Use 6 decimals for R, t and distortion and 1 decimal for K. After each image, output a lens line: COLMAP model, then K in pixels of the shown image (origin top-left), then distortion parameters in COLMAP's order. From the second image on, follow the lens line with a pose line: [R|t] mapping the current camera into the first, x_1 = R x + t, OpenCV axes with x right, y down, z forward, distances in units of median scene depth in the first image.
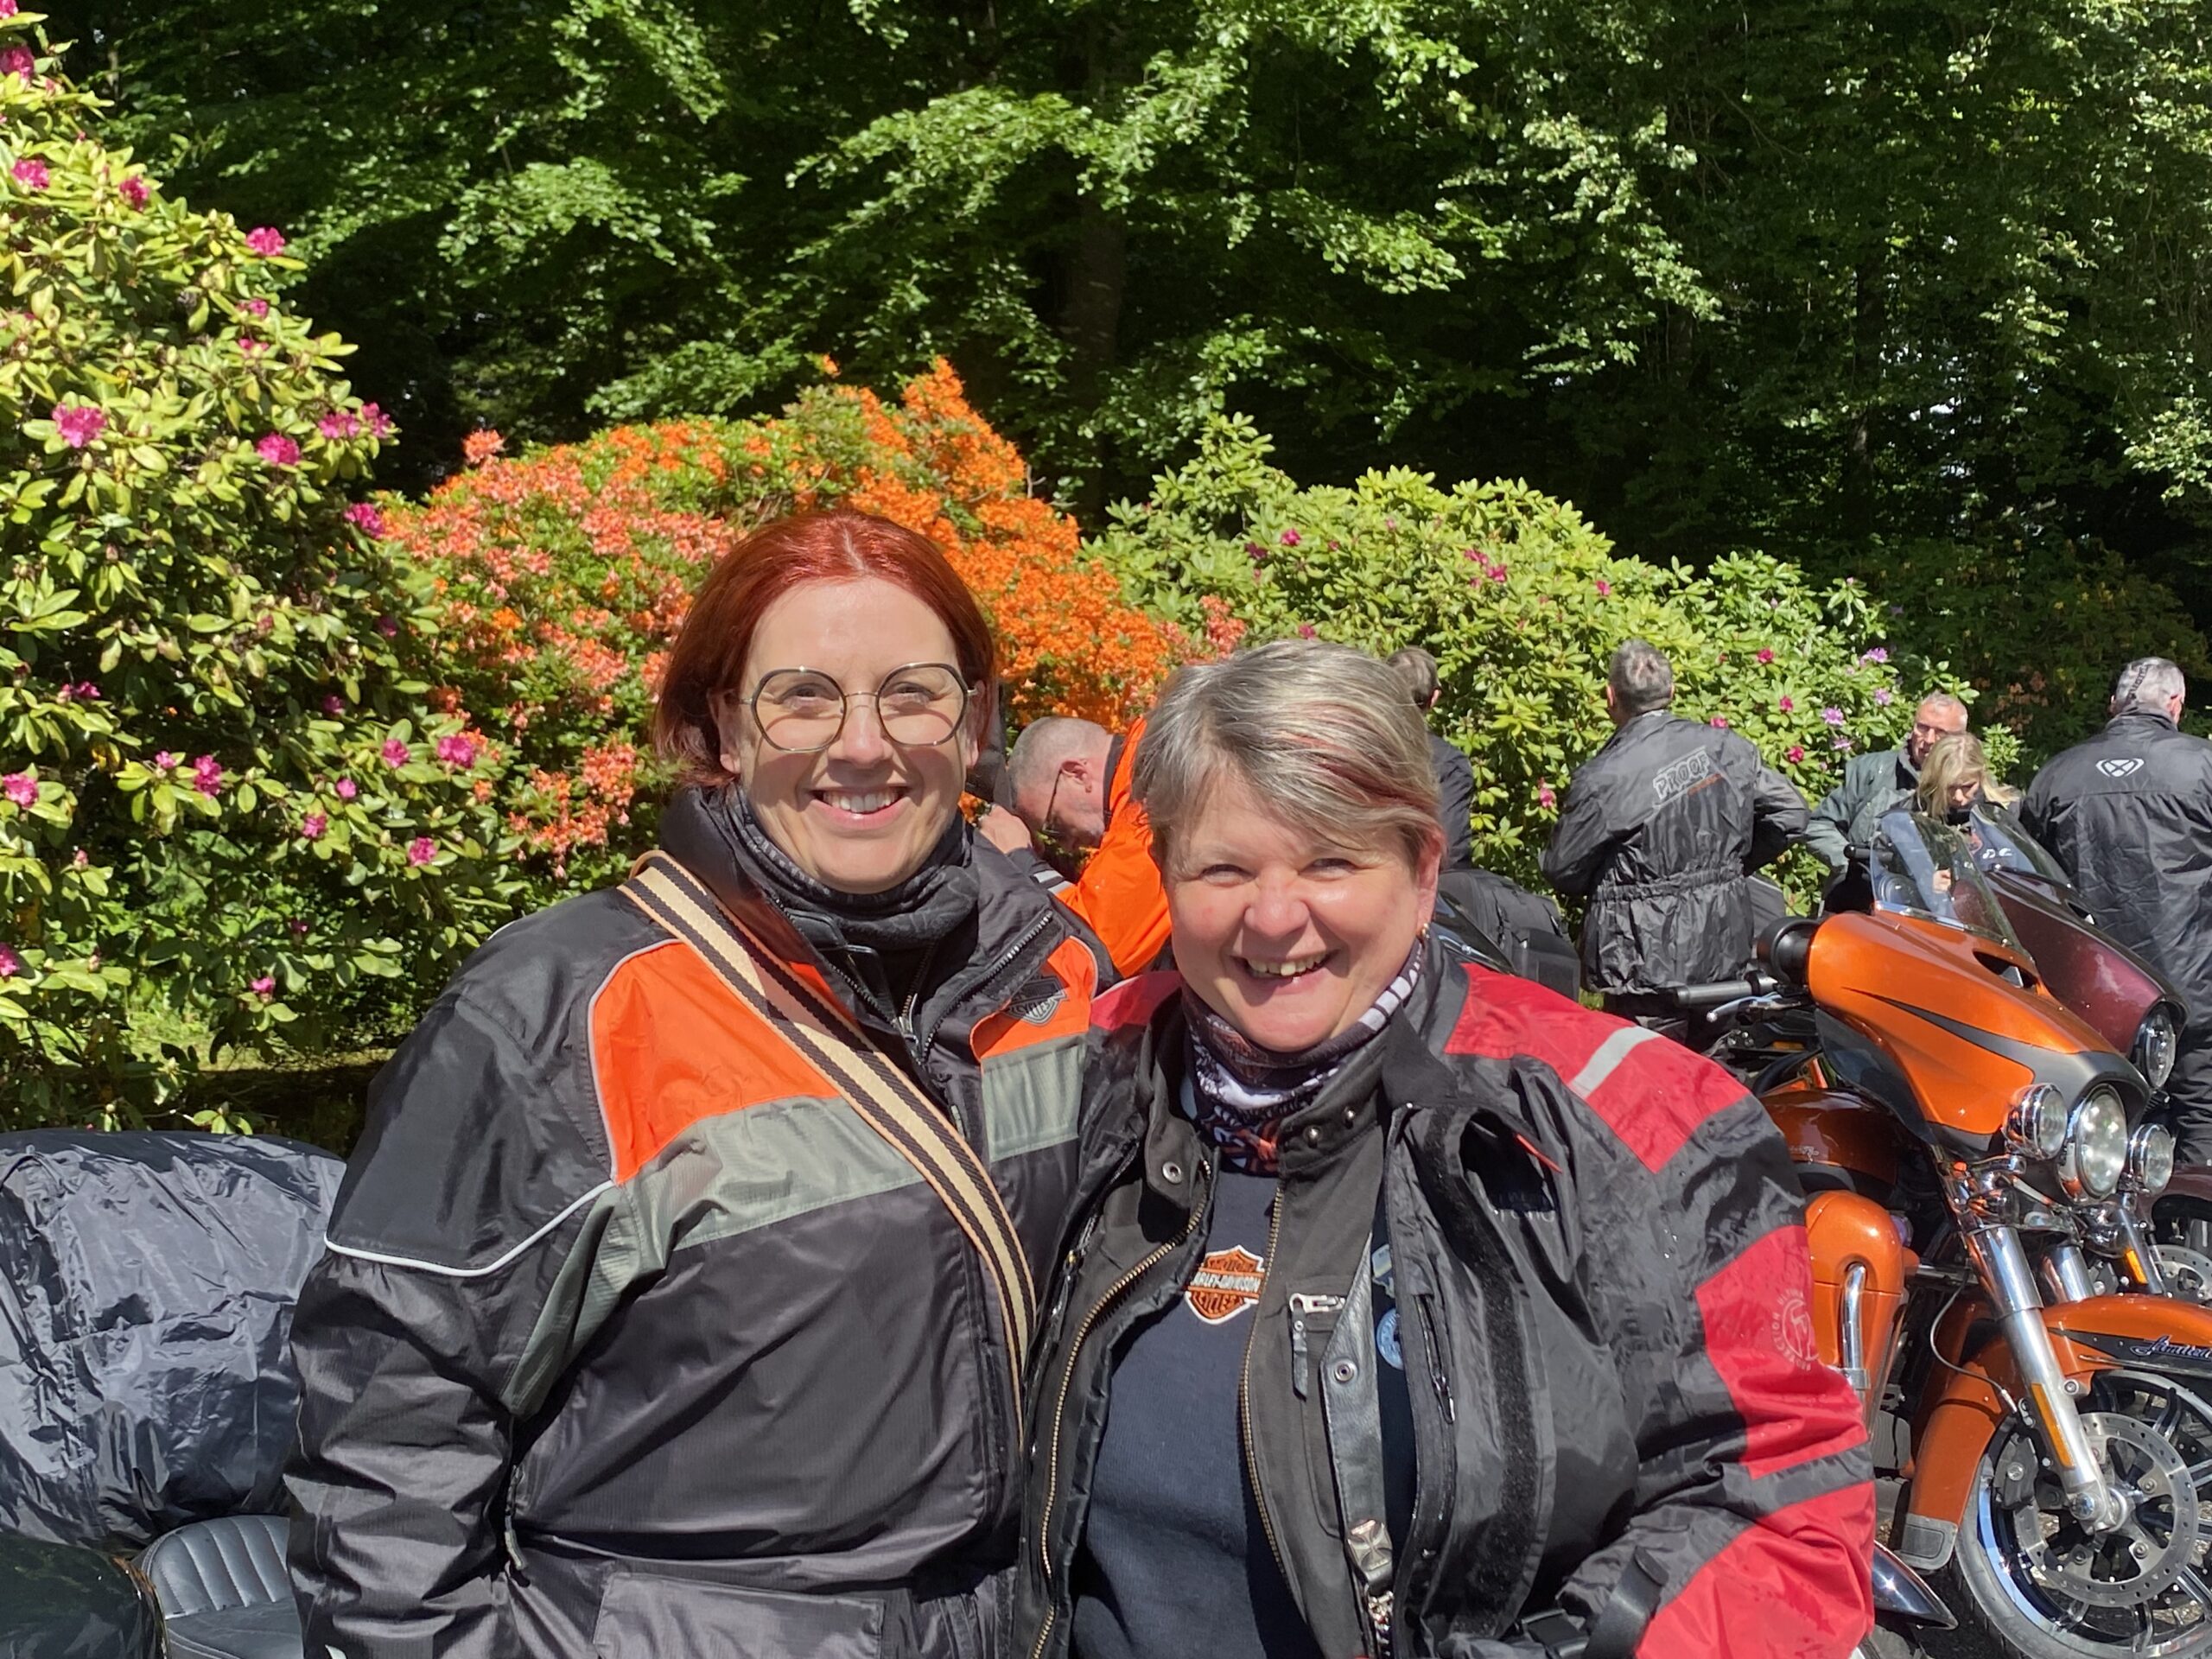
lens RADIAL K [[2775.6, 0, 1109.1], [0, 2775.6, 832.1], [0, 0, 1]] dist [0.054722, 0.000000]
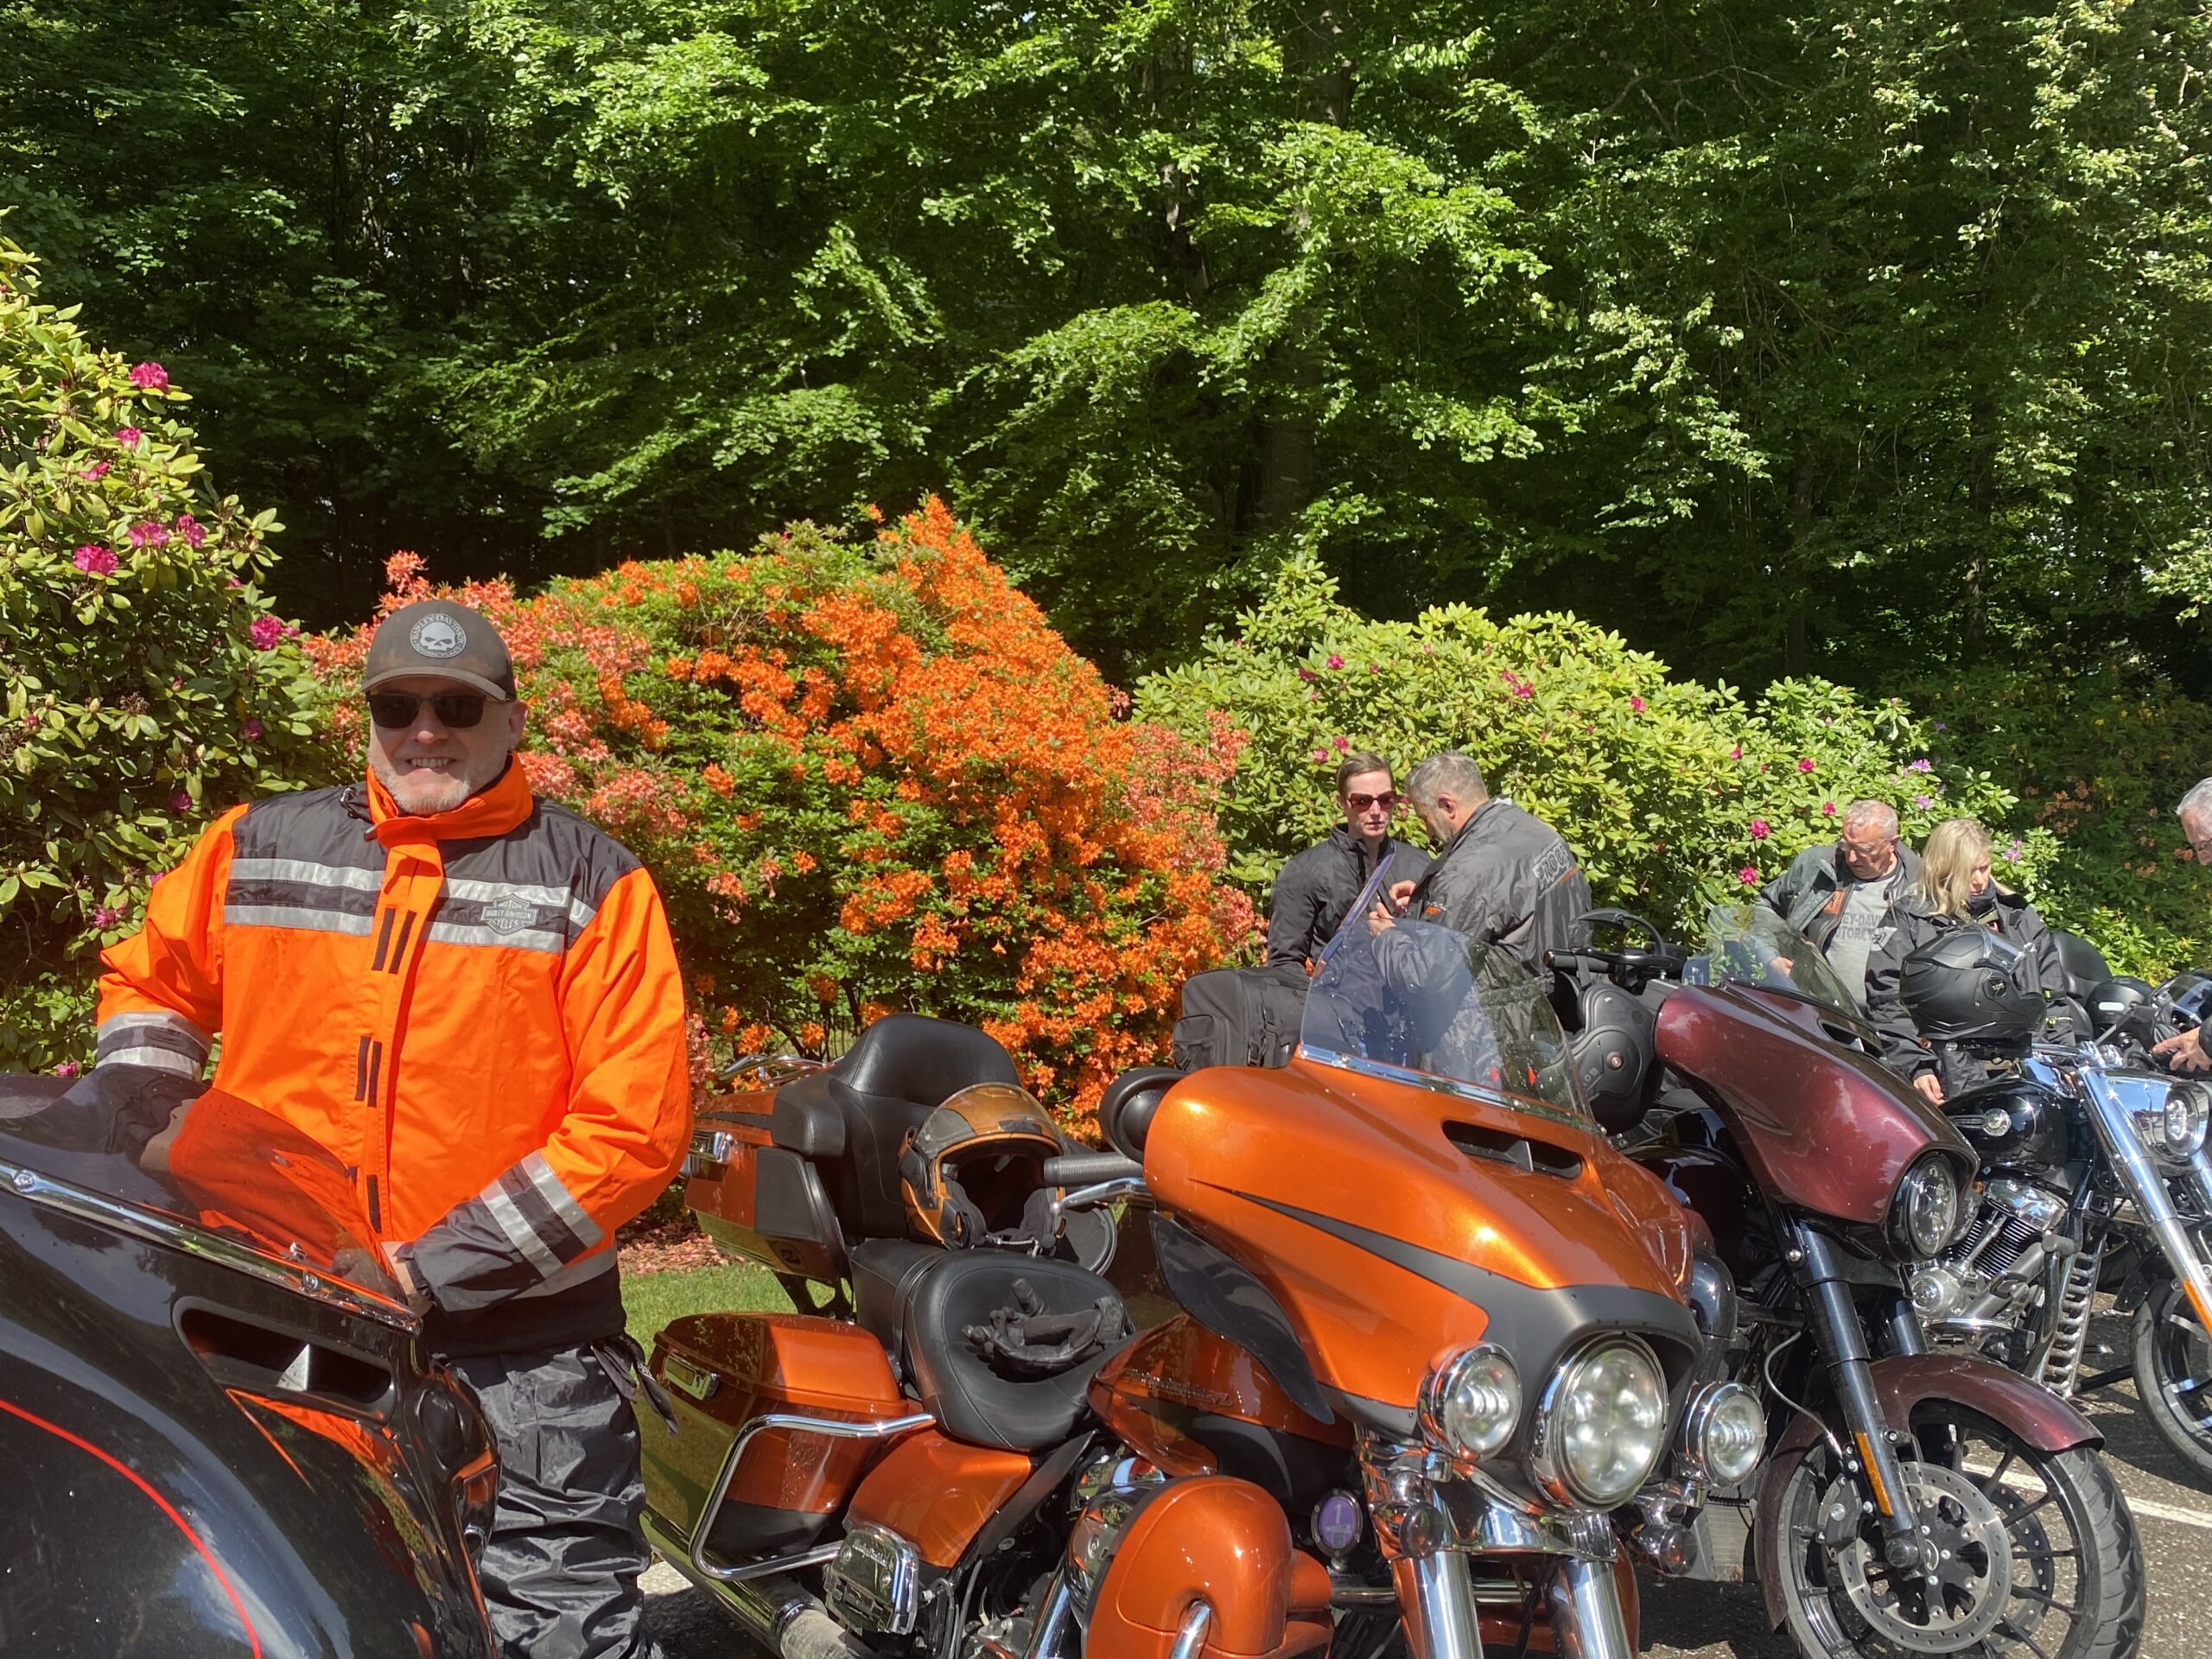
lens RADIAL K [[1953.0, 0, 1108.5], [0, 1953.0, 844.6], [0, 0, 1]] dist [0.008476, 0.004442]
pose [[0.982437, -0.001470, -0.186588, 0.107119], [-0.005029, 0.999397, -0.034349, -0.002767], [0.186526, 0.034684, 0.981838, 0.171766]]
